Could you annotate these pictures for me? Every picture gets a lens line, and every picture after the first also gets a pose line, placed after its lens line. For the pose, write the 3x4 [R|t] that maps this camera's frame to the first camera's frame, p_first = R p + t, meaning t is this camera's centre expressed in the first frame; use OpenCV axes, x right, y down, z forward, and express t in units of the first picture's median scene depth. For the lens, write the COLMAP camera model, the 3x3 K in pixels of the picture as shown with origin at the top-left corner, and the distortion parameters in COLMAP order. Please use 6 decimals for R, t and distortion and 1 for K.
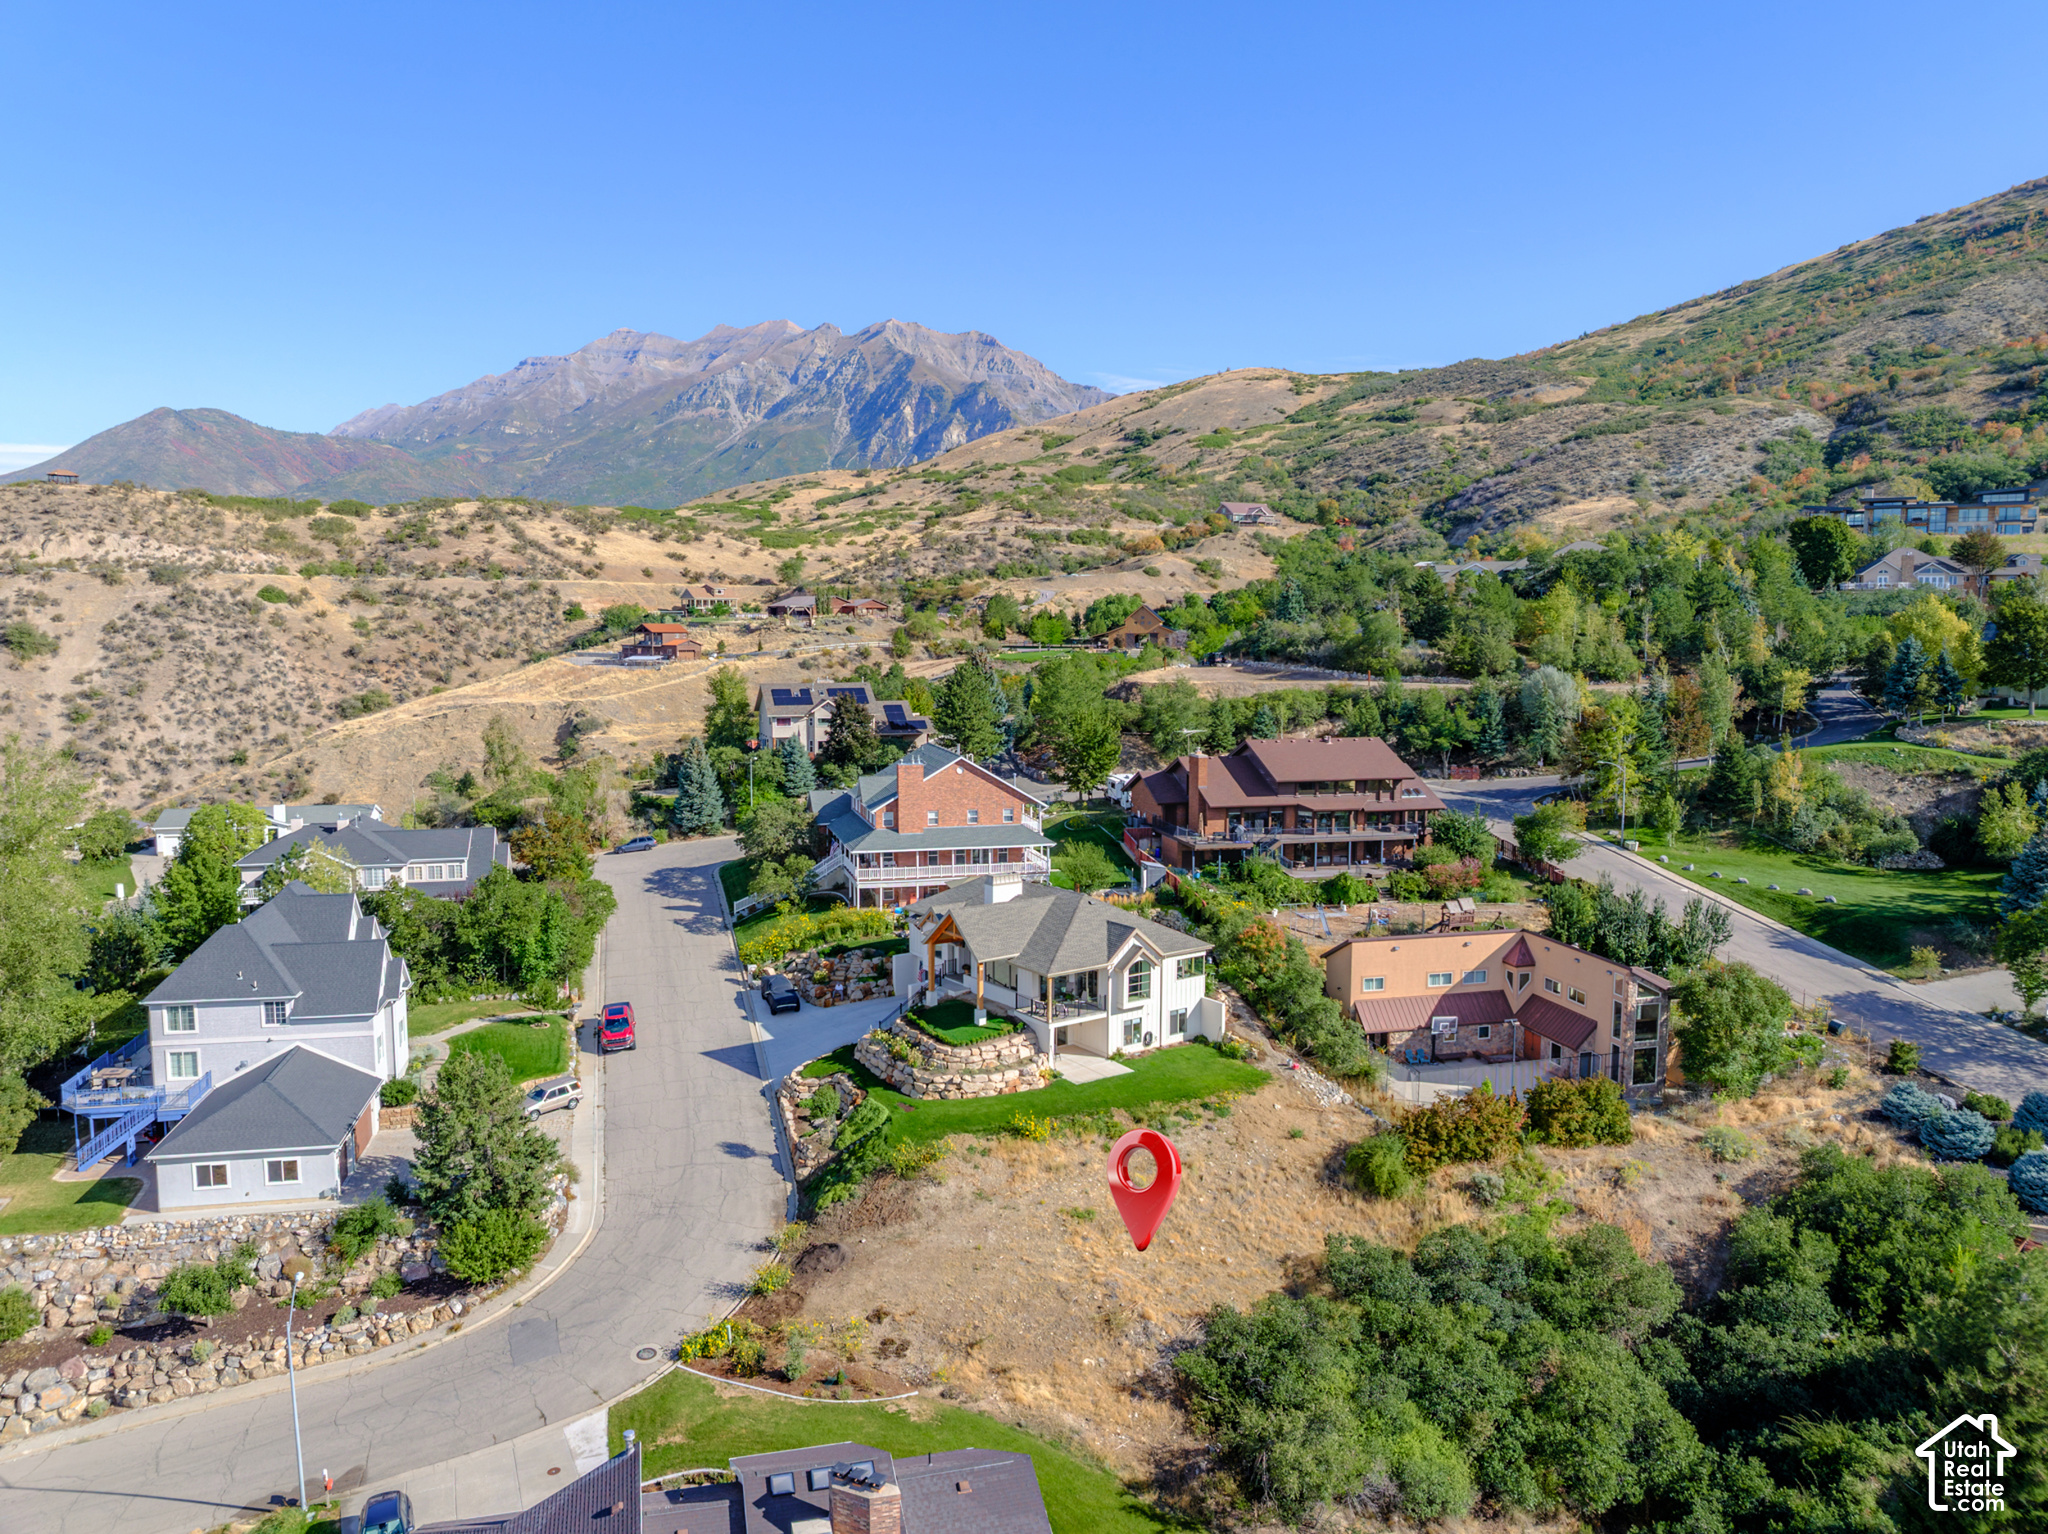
lens RADIAL K [[1444.9, 0, 1023.6], [0, 1444.9, 758.7], [0, 0, 1]] dist [-0.043912, 0.008022]
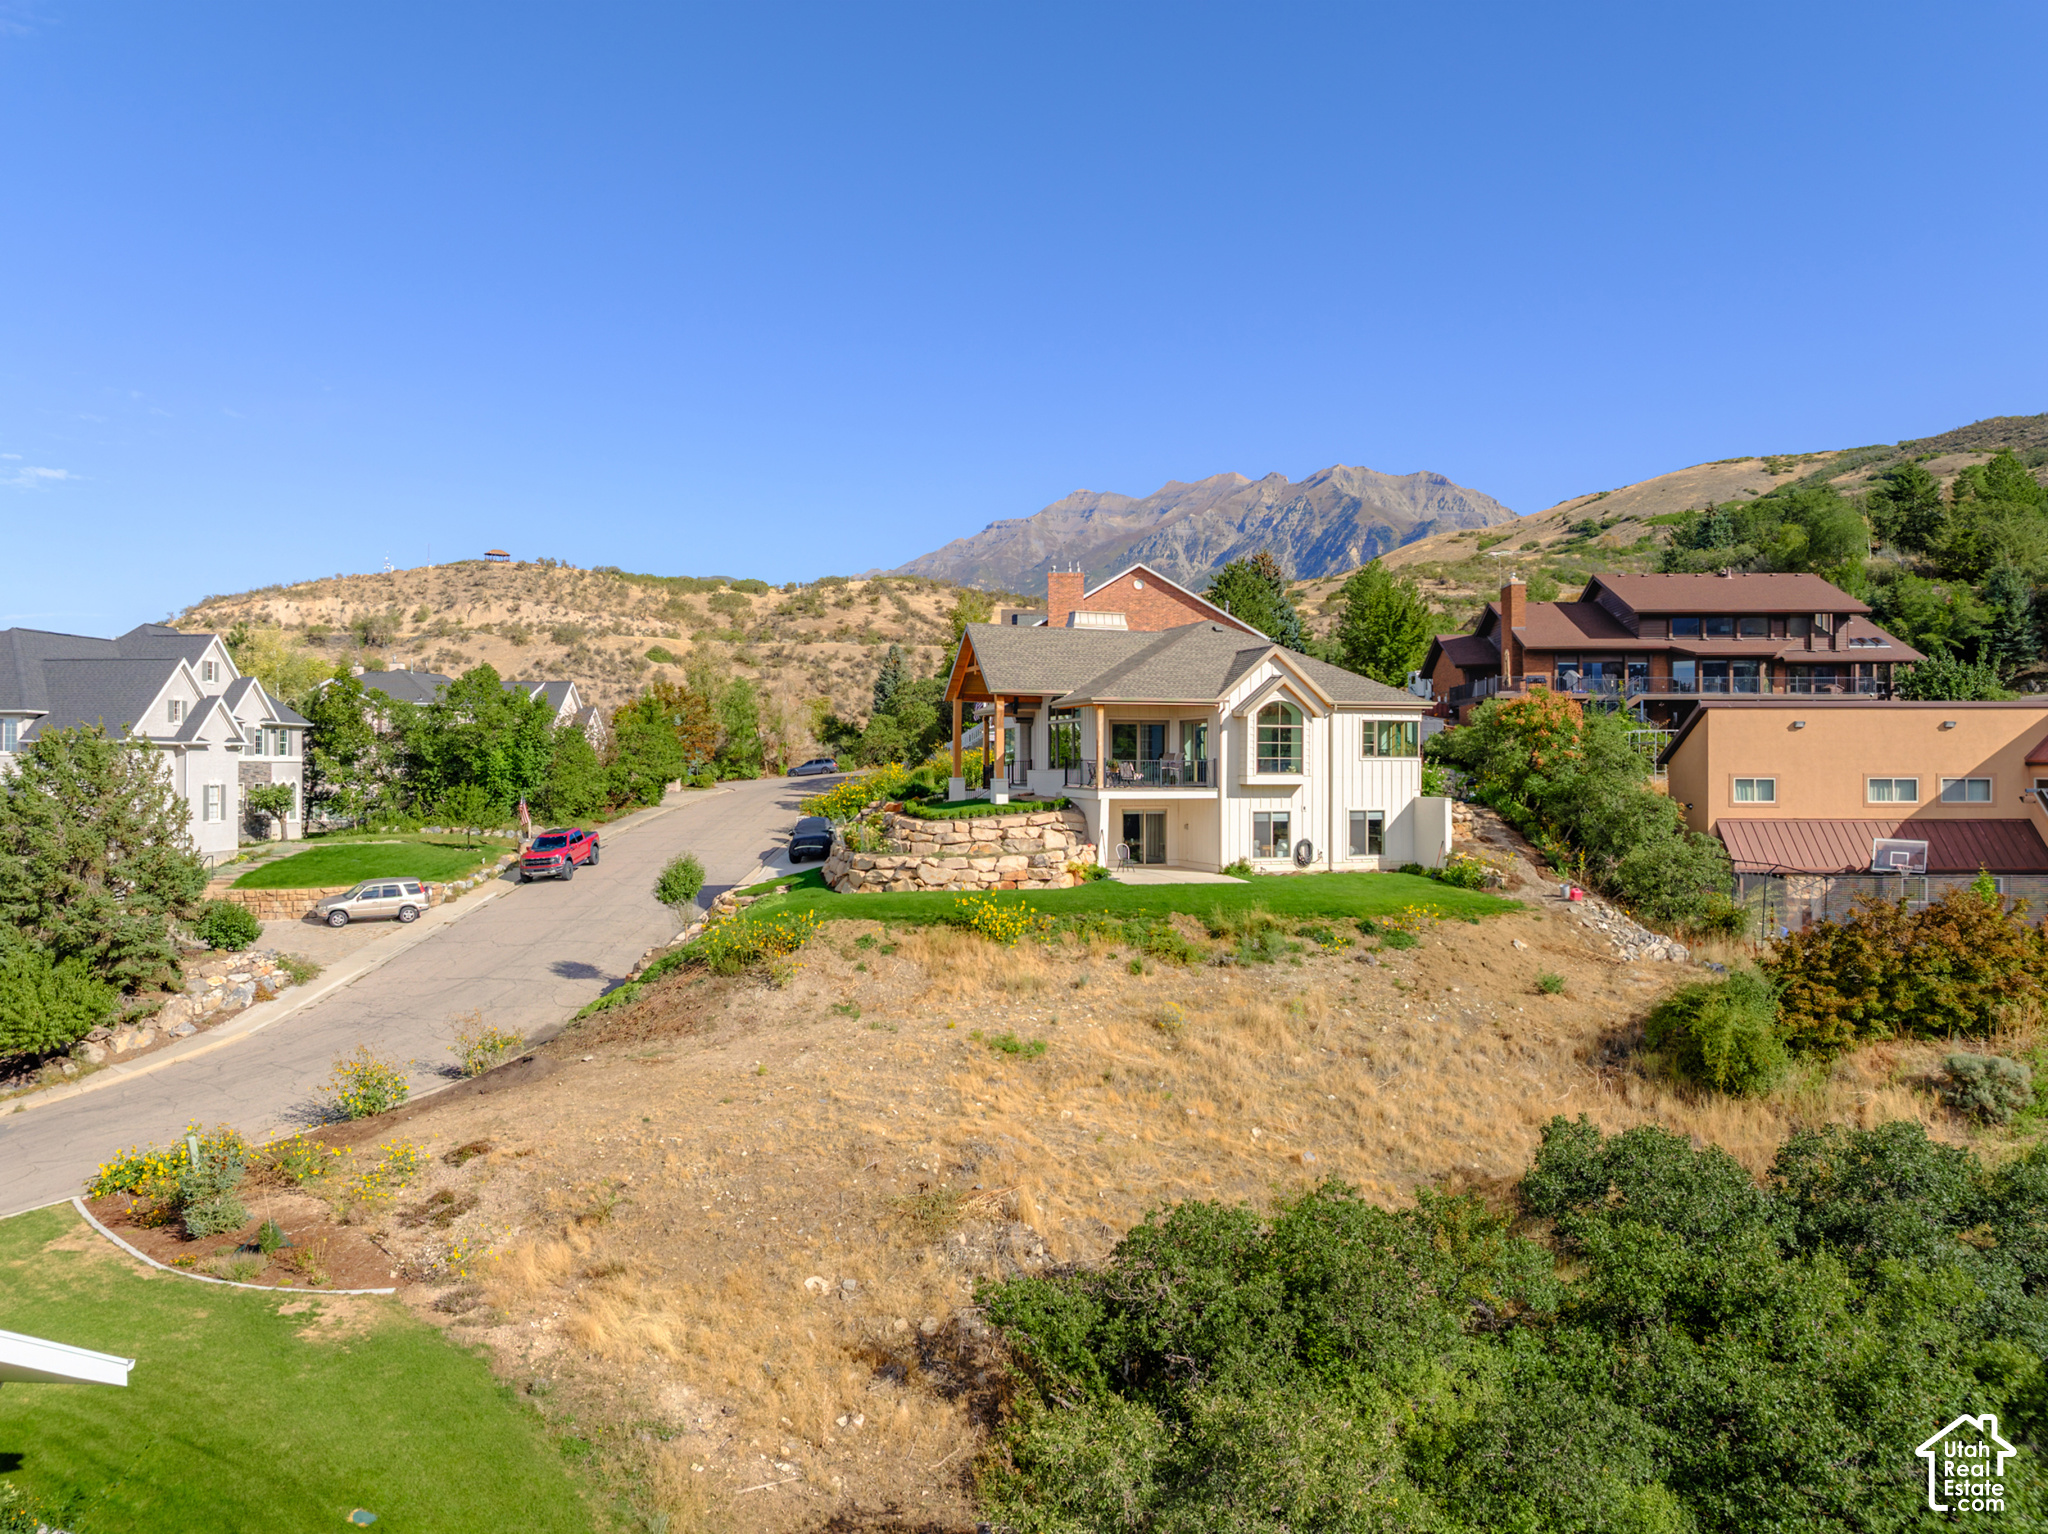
lens RADIAL K [[1428.0, 0, 1029.7], [0, 1428.0, 768.6], [0, 0, 1]] dist [-0.033279, -0.004077]
pose [[0.952601, -0.003869, -0.304197, 0.041383], [-0.026417, 0.995090, -0.095383, 0.058483], [0.303072, 0.098898, 0.947822, 0.117232]]
